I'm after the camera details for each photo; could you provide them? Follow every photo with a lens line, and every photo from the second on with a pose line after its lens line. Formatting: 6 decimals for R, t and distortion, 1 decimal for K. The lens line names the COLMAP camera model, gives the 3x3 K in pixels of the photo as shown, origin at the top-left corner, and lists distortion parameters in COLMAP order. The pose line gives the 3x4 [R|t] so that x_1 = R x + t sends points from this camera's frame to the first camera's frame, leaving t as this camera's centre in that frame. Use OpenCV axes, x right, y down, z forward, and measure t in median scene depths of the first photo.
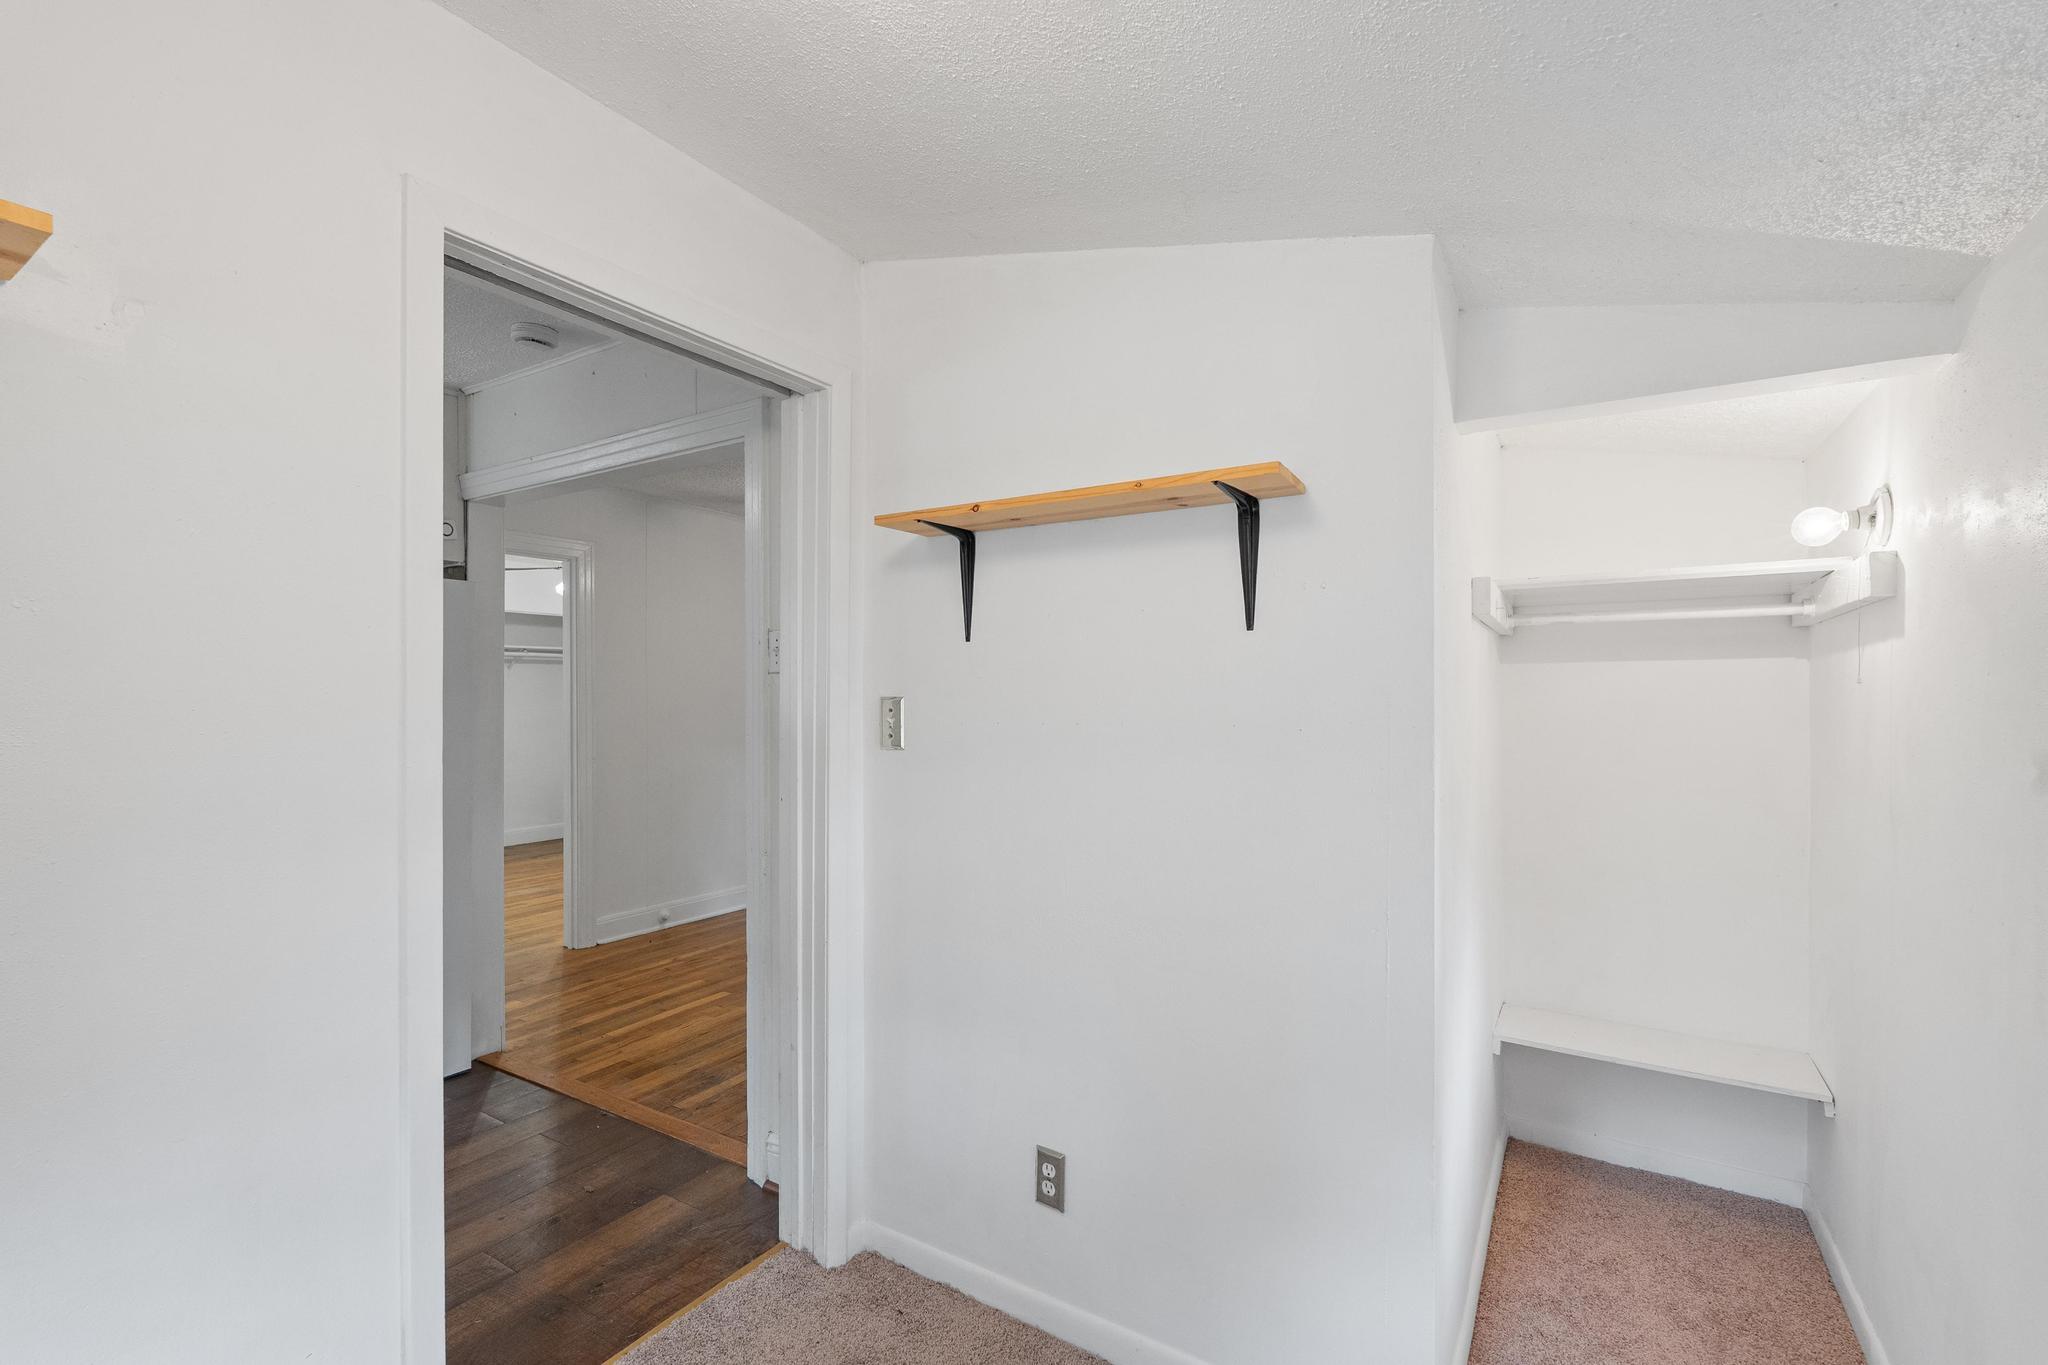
lens RADIAL K [[903.6, 0, 1024.0], [0, 903.6, 682.5], [0, 0, 1]] dist [-0.003172, 0.000157]
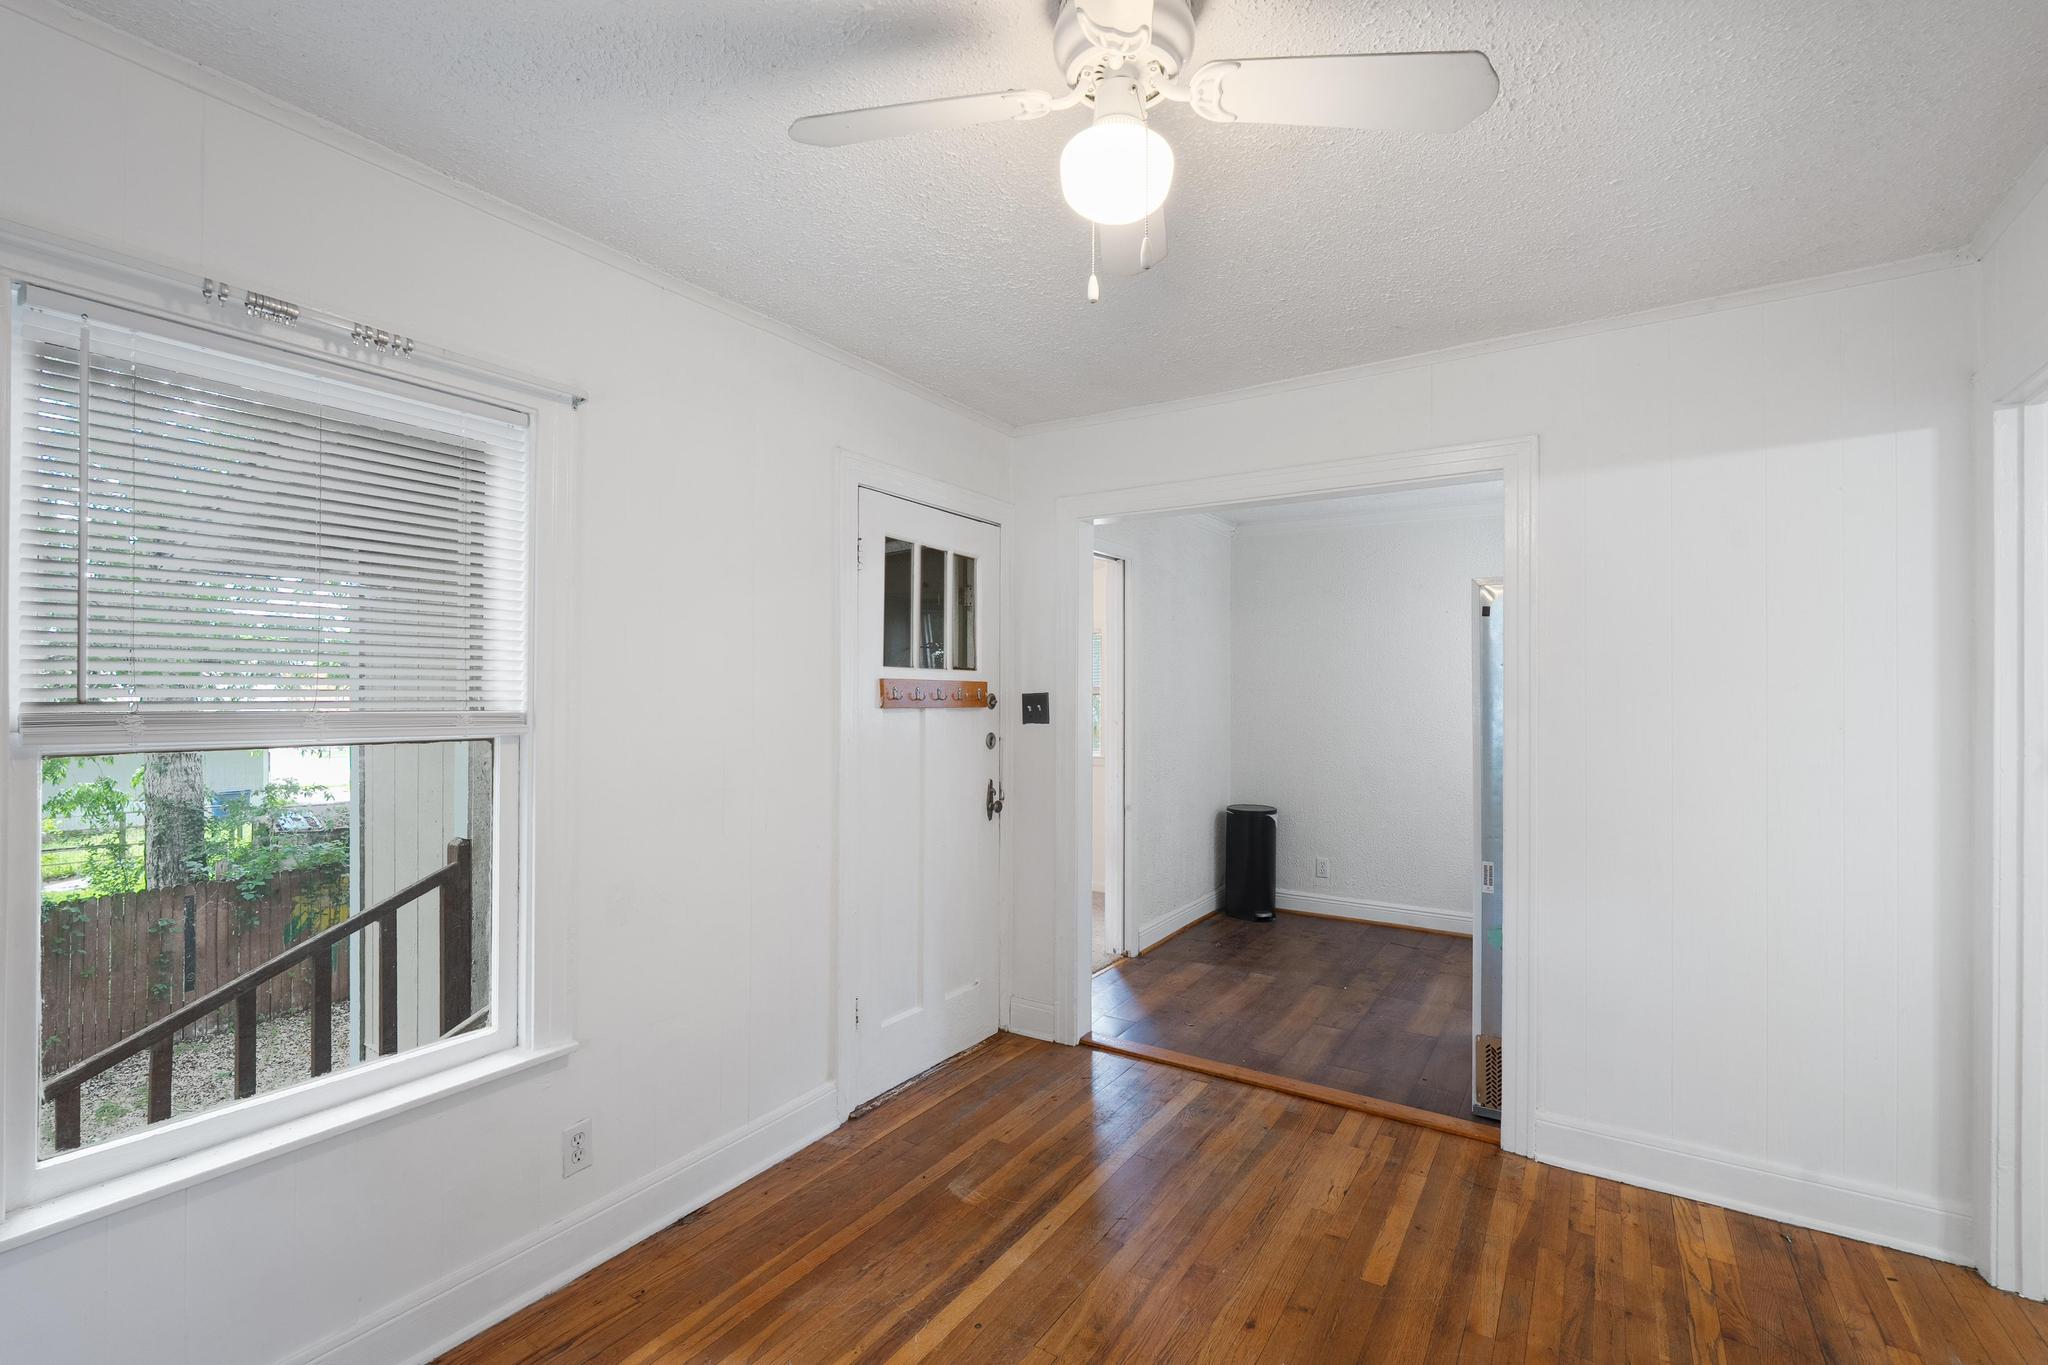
lens RADIAL K [[903.6, 0, 1024.0], [0, 903.6, 682.5], [0, 0, 1]] dist [-0.003172, 0.000157]
pose [[-0.999979, -0.000014, 0.006439, -0.137791], [-0.000078, 0.999950, -0.010015, 0.001224], [-0.006439, -0.010015, -0.999929, 1.615851]]
